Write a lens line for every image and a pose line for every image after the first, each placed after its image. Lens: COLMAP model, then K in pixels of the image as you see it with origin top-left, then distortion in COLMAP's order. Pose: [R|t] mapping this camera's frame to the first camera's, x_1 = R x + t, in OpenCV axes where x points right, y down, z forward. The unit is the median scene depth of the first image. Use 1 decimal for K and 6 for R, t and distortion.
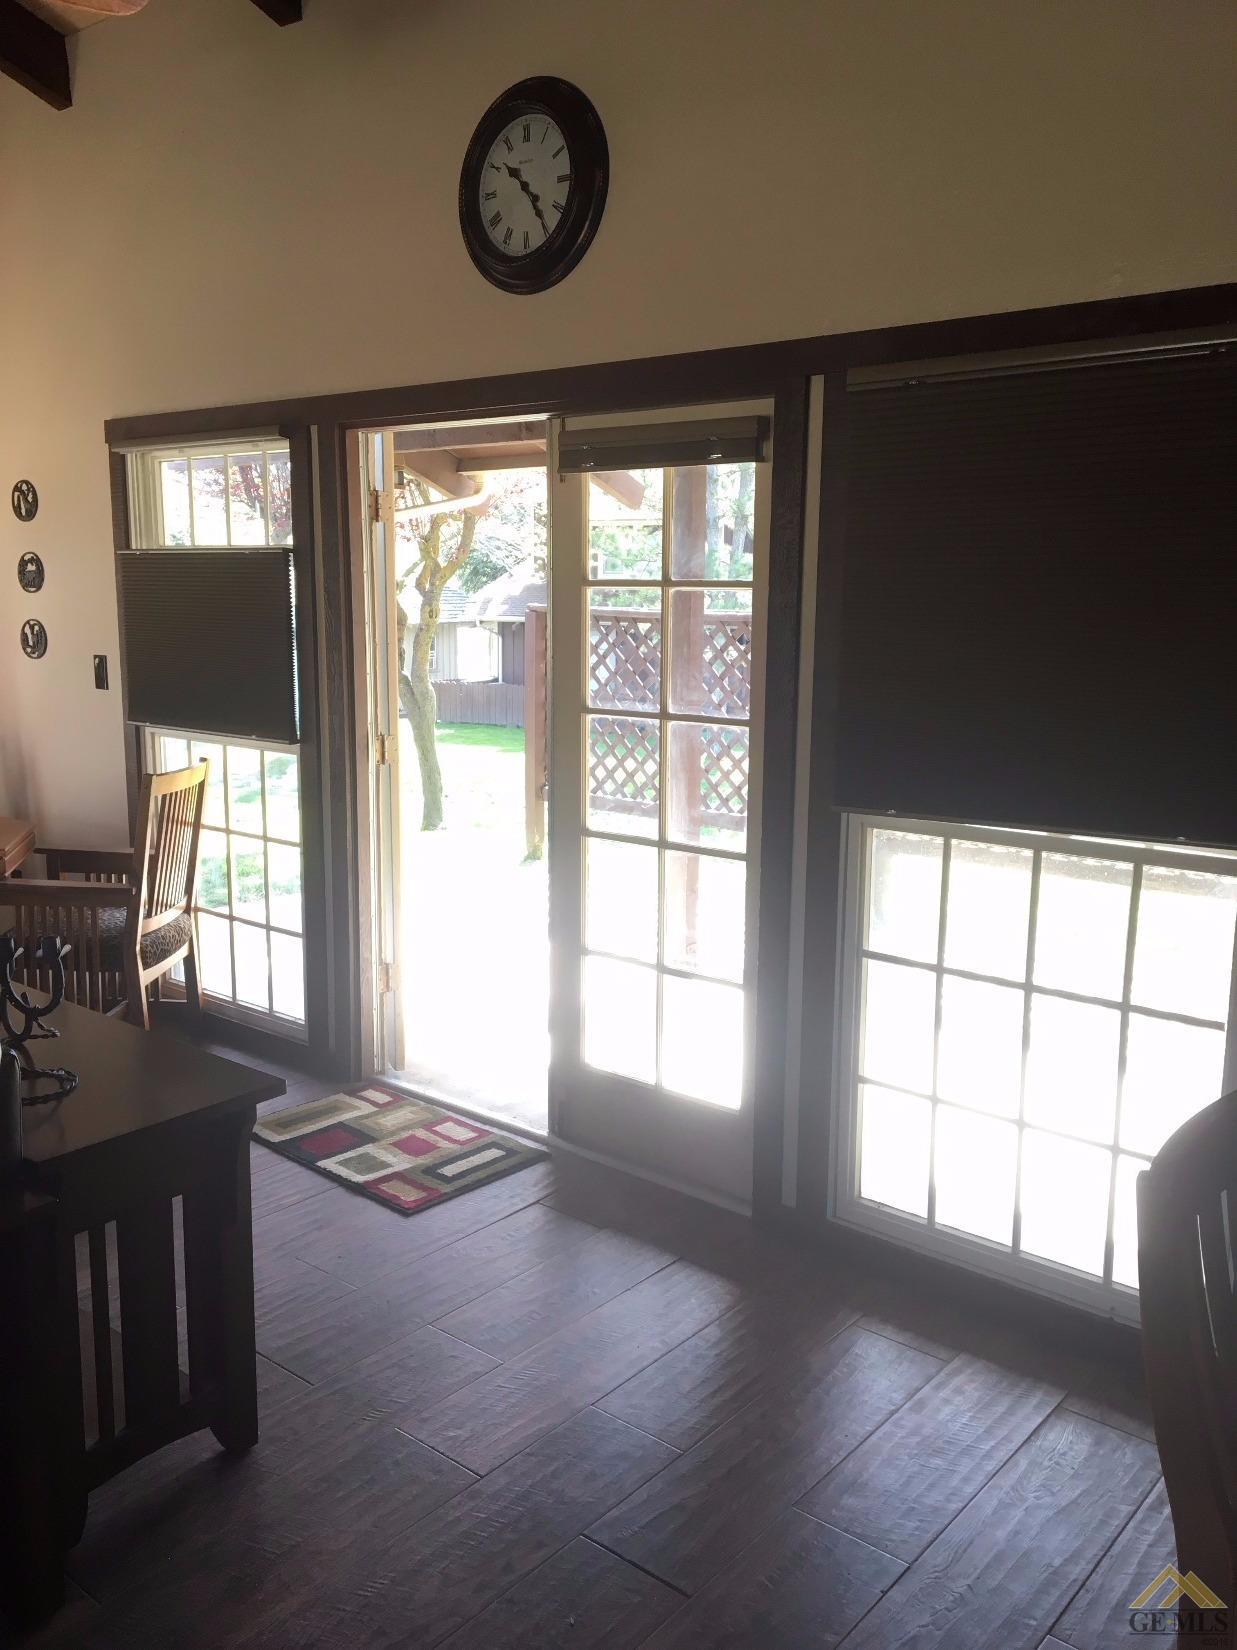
lens RADIAL K [[1373.3, 0, 617.9], [0, 1373.3, 820.9], [0, 0, 1]] dist [0.074502, -0.099295]
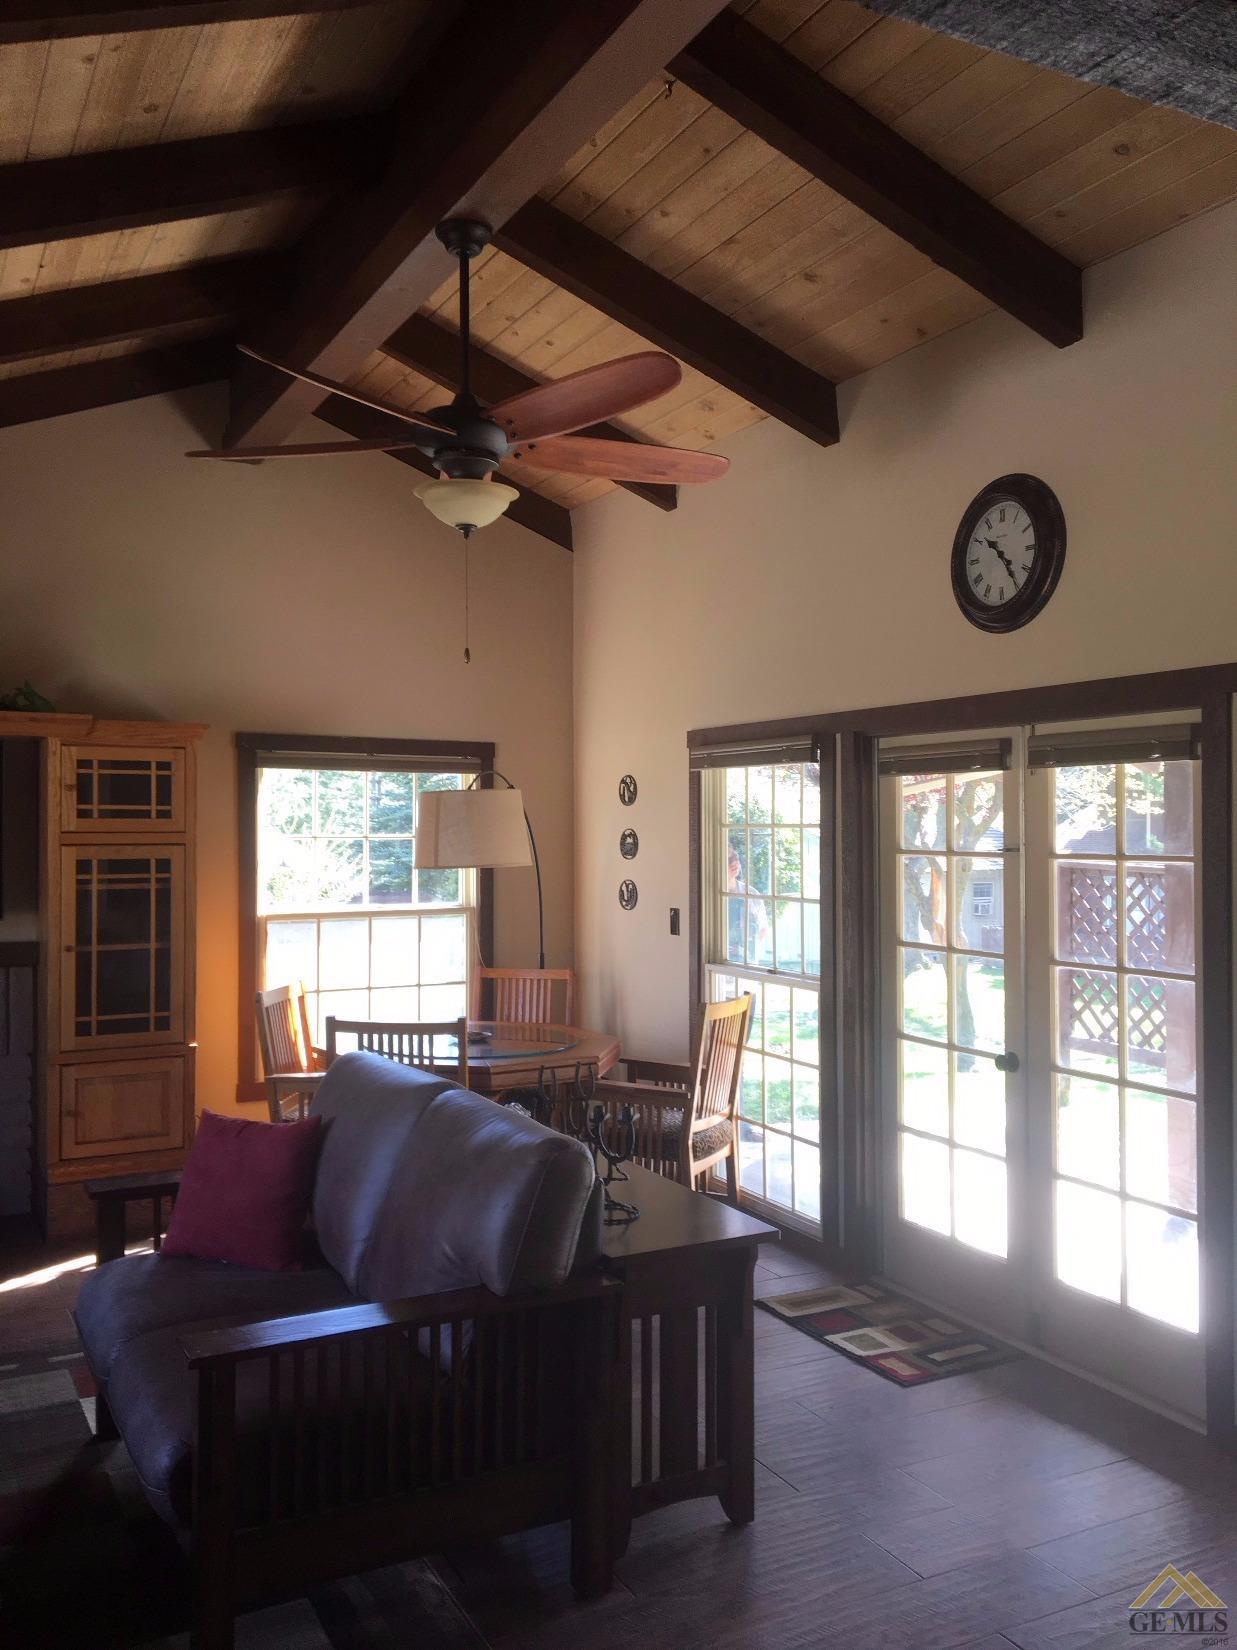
lens RADIAL K [[1373.3, 0, 625.8], [0, 1373.3, 828.3], [0, 0, 1]] dist [0.074502, -0.099295]
pose [[0.922406, -0.010075, -0.386090, 0.090017], [-0.055817, 0.985688, -0.159073, 0.014077], [0.382167, 0.168281, 0.908642, -0.217964]]
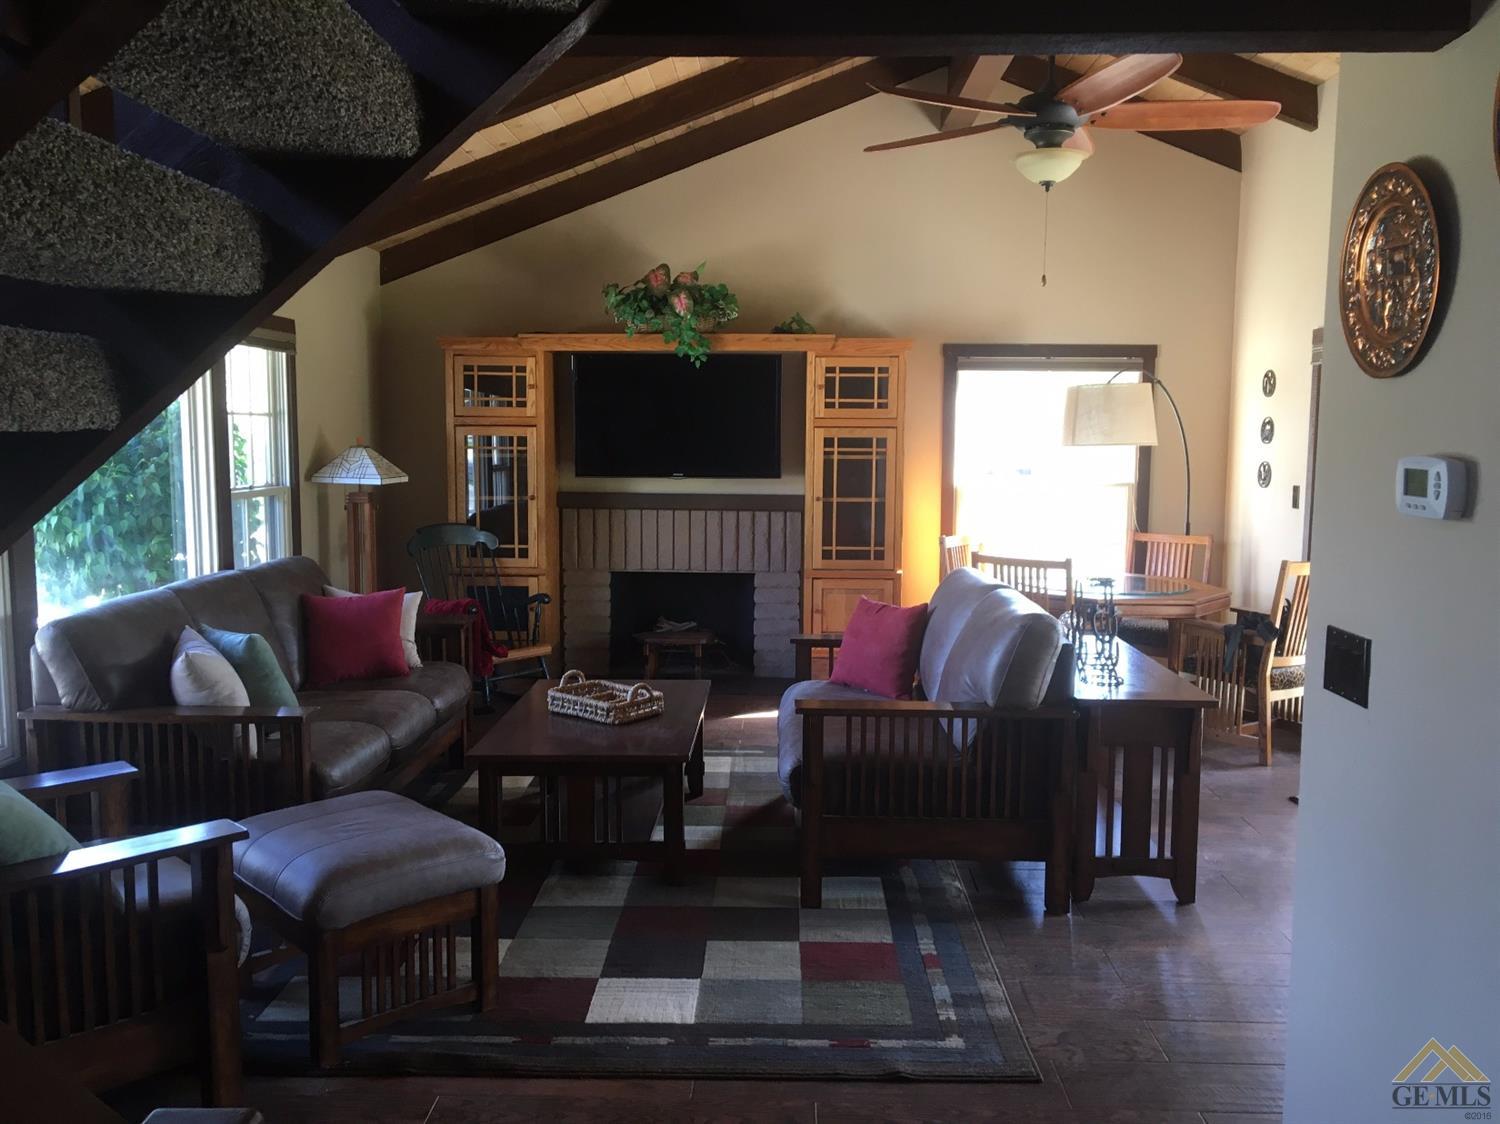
lens RADIAL K [[1248.4, 0, 739.4], [0, 1248.4, 565.2], [0, 0, 1]] dist [0.074502, -0.099295]
pose [[0.601946, 0.079666, -0.794553, 0.420509], [-0.135623, 0.990755, -0.003408, 0.060366], [0.786936, 0.109811, 0.607185, -0.332771]]
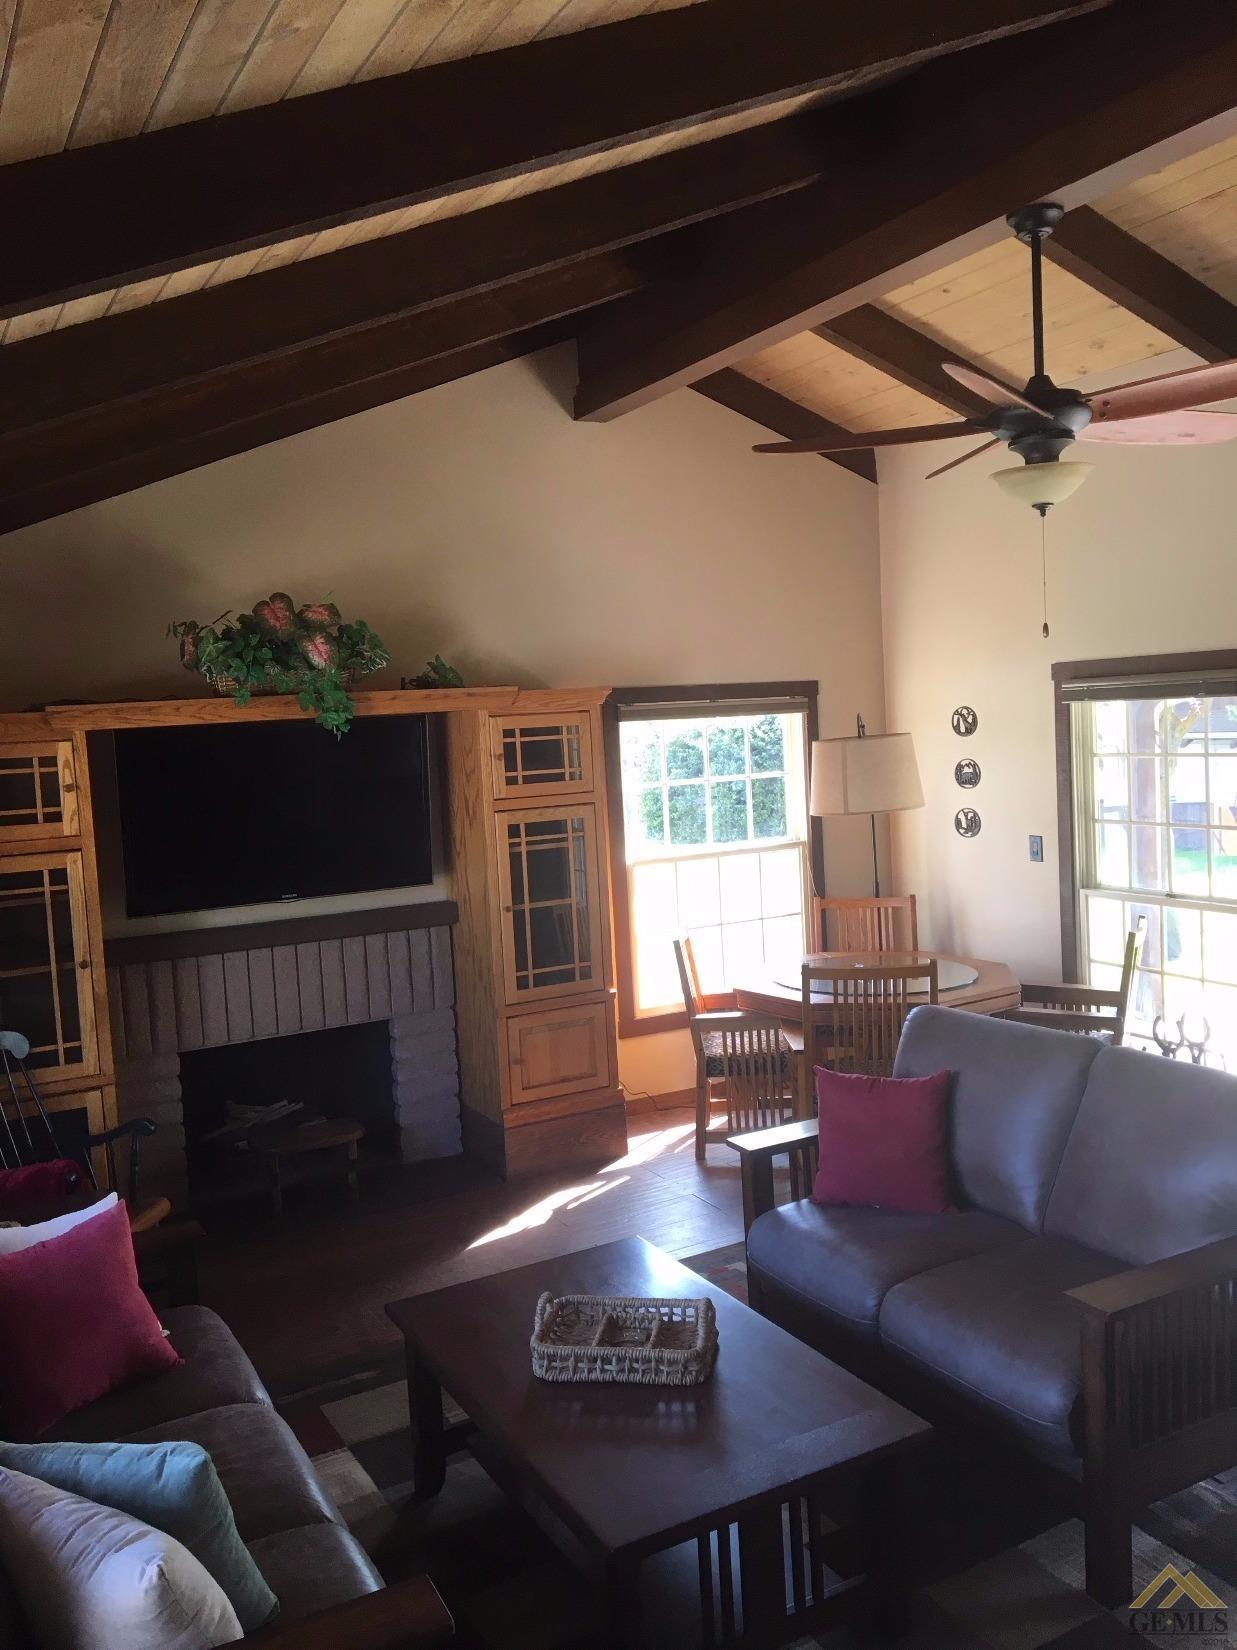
lens RADIAL K [[1373.3, 0, 604.5], [0, 1373.3, 826.9], [0, 0, 1]] dist [0.074502, -0.099295]
pose [[0.922560, -0.028638, -0.384790, -0.301611], [-0.001620, 0.996946, -0.078081, -0.030001], [0.385851, 0.072658, 0.919695, -0.455466]]
